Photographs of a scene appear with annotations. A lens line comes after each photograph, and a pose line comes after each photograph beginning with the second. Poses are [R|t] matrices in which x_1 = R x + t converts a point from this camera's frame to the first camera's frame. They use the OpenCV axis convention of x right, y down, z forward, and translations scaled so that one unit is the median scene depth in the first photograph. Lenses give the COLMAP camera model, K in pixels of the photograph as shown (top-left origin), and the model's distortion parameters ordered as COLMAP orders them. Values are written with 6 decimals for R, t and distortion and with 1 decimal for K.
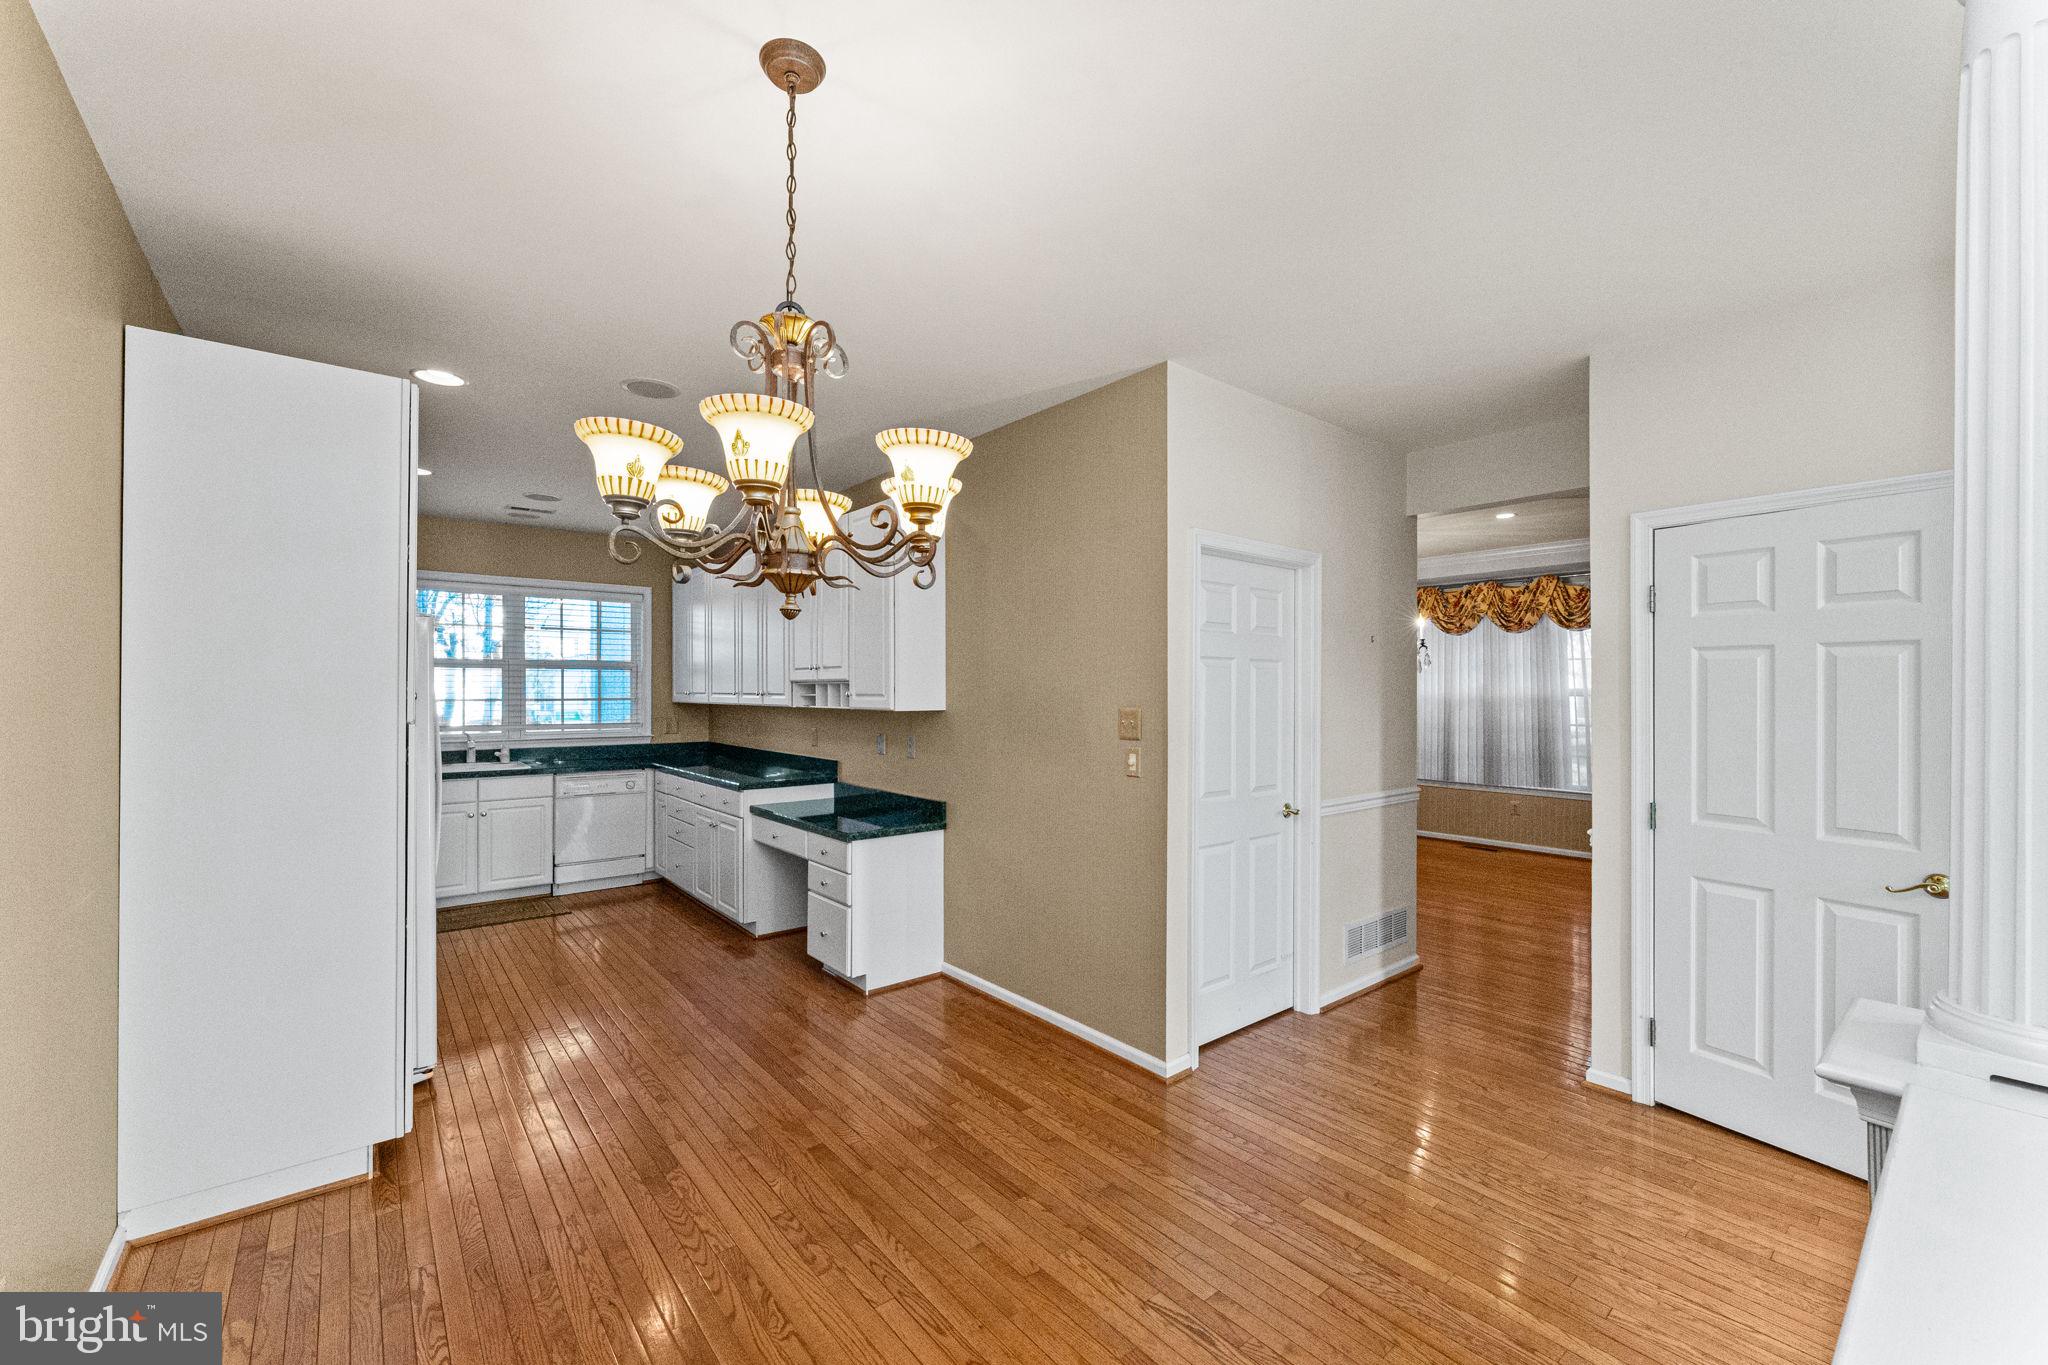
lens RADIAL K [[817.1, 0, 1023.8], [0, 817.1, 690.0], [0, 0, 1]] dist [-0.000477, -0.000169]
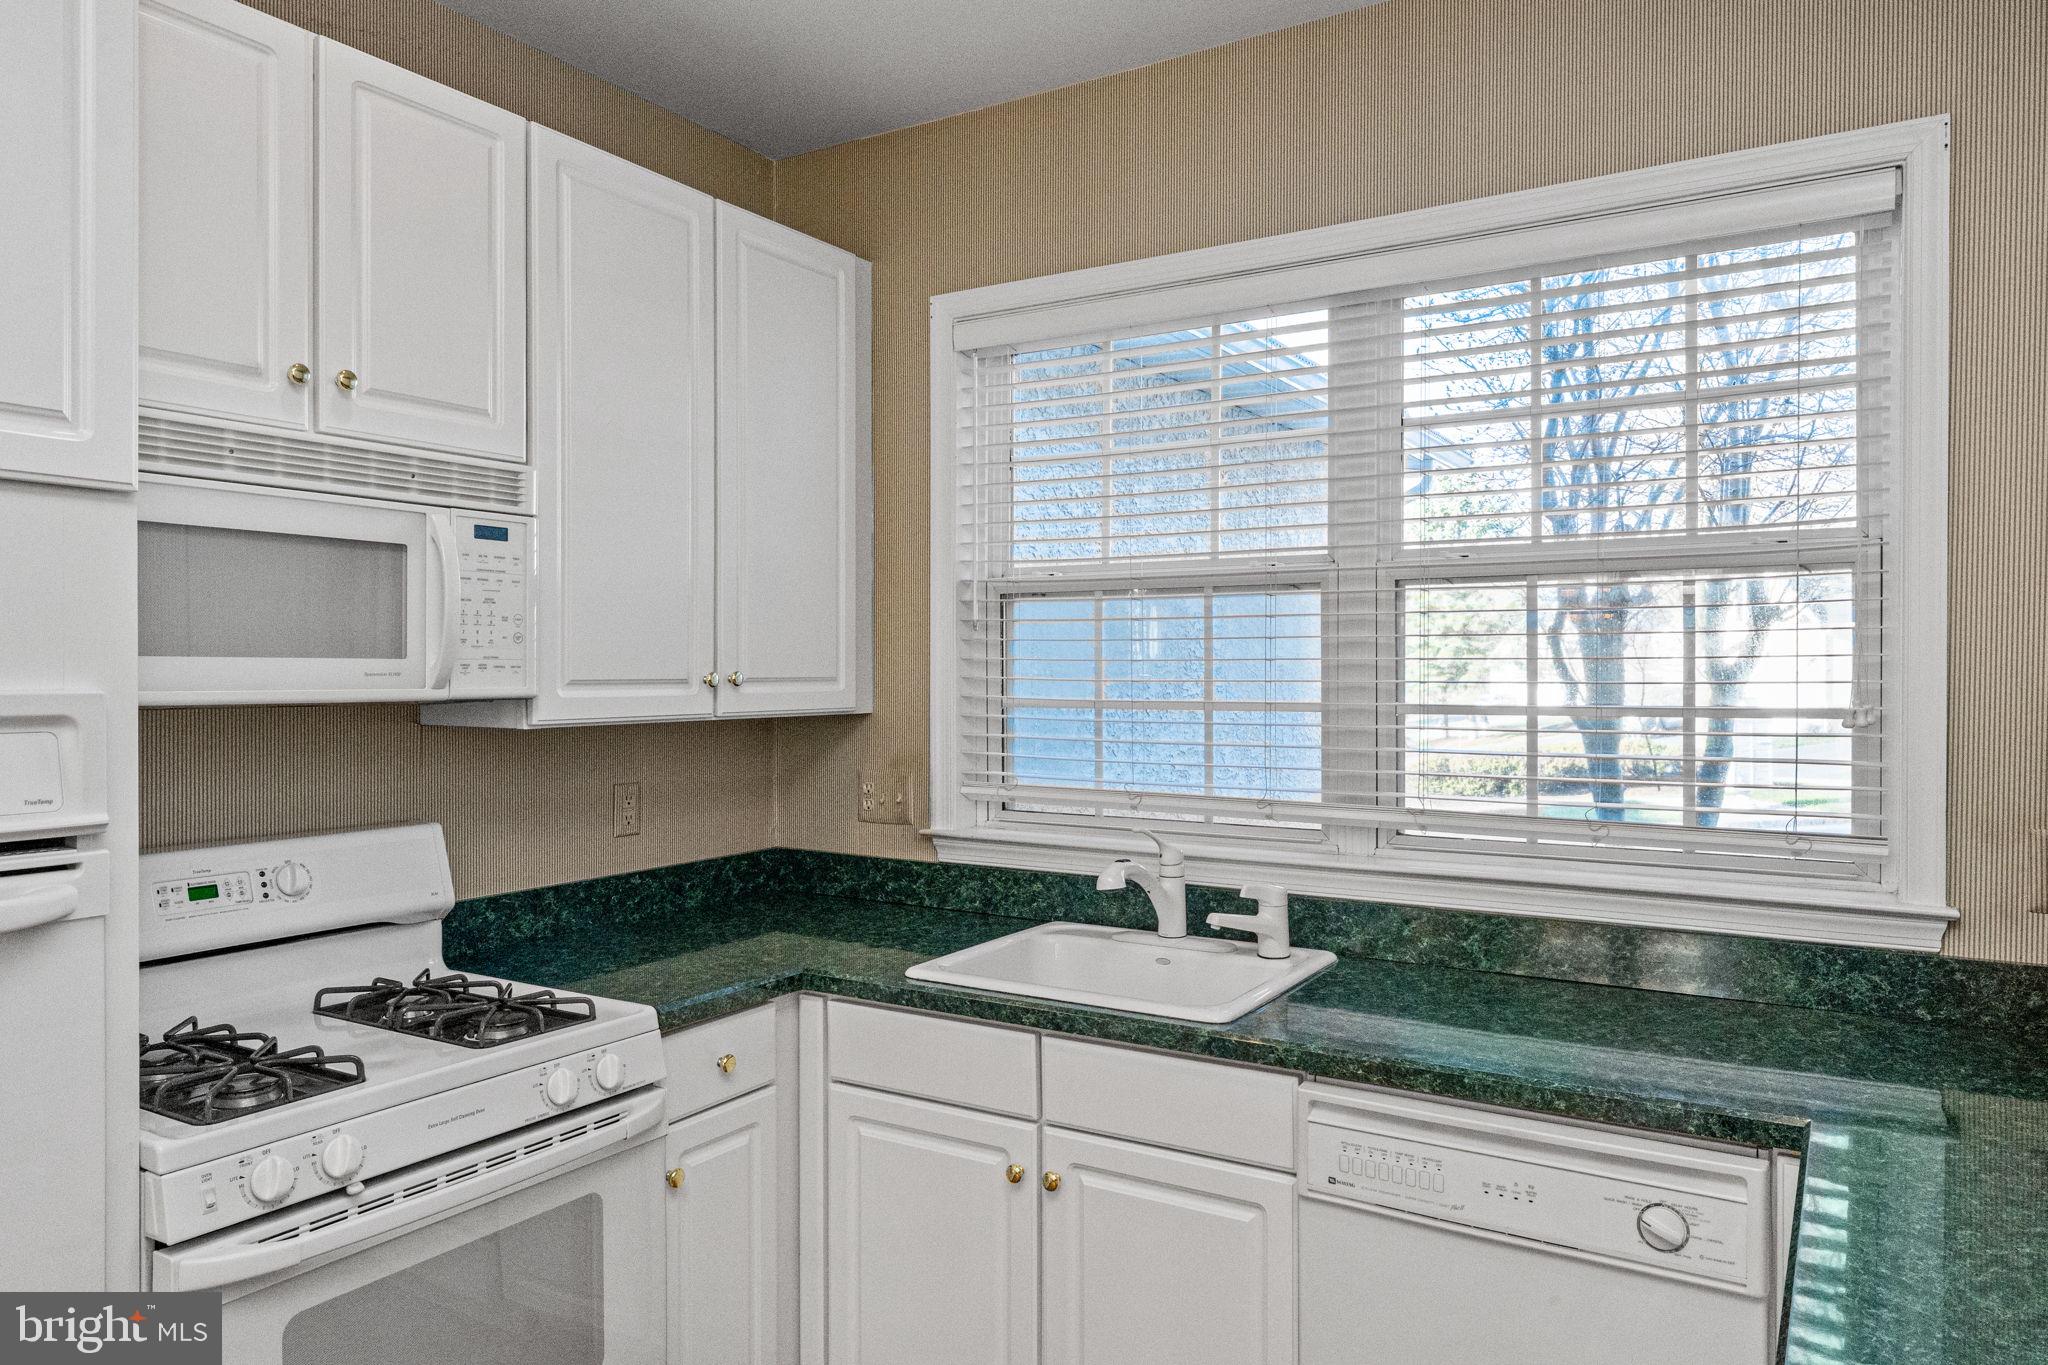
lens RADIAL K [[1356.2, 0, 1024.0], [0, 1356.2, 682.5], [0, 0, 1]] dist [-0.006213, -0.003617]
pose [[0.321330, 0.010051, -0.946914, -0.258651], [0.000174, 0.999943, 0.010673, -0.000360], [0.946967, -0.003595, 0.321310, 0.784437]]
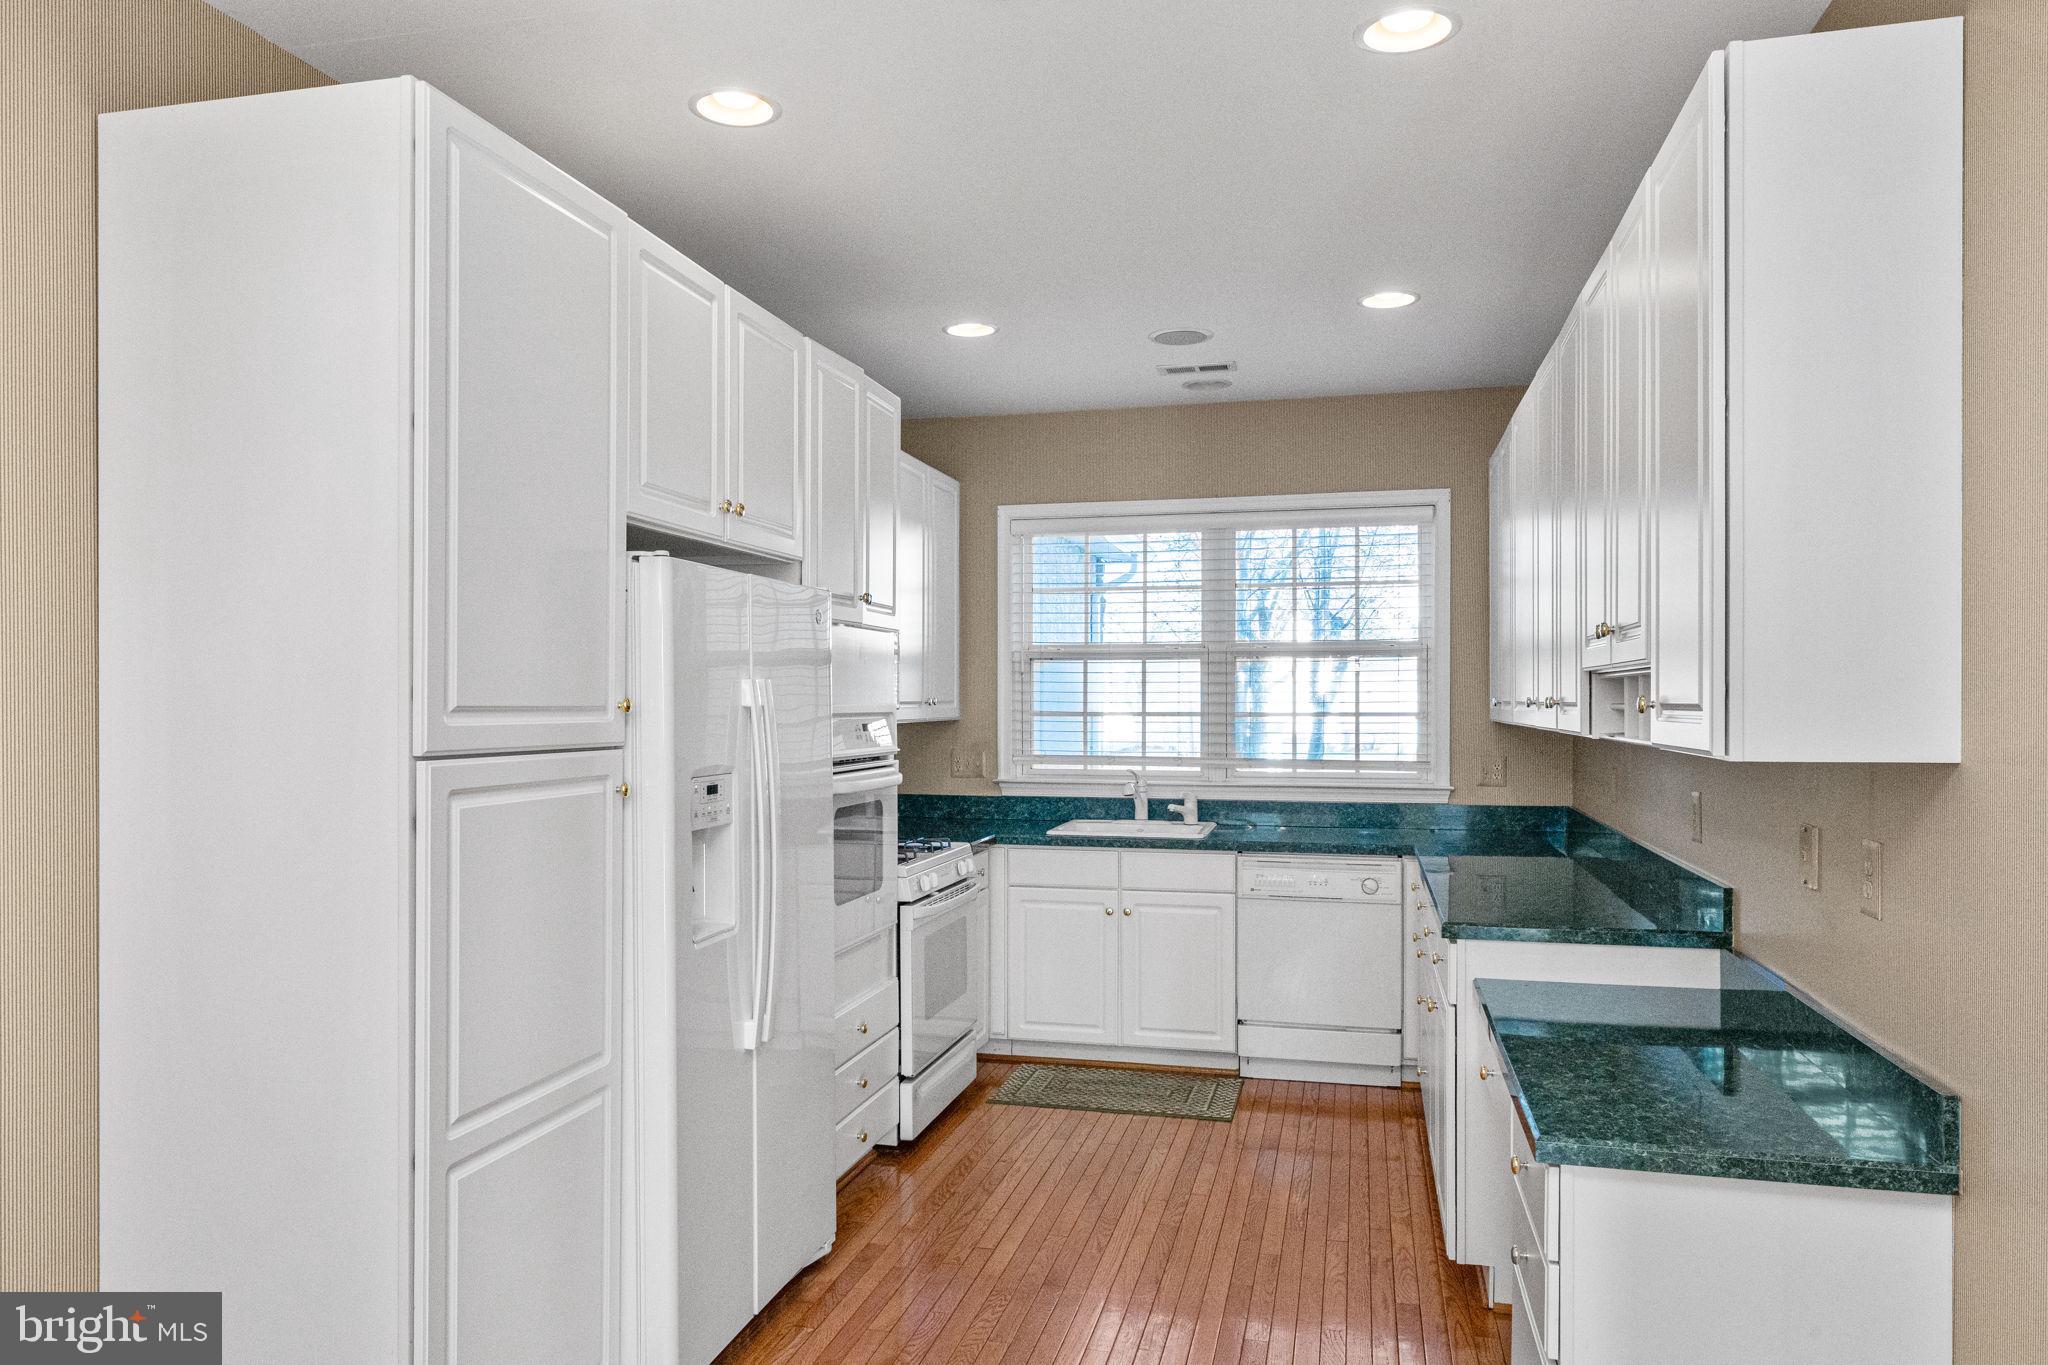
lens RADIAL K [[1369.0, 0, 1019.1], [0, 1369.0, 713.1], [0, 0, 1]] dist [0.000849, -0.000178]
pose [[0.597119, 0.007955, -0.802113, 0.060674], [0.001231, 0.999941, 0.010833, 0.001110], [0.802152, -0.007456, 0.597074, 0.329768]]
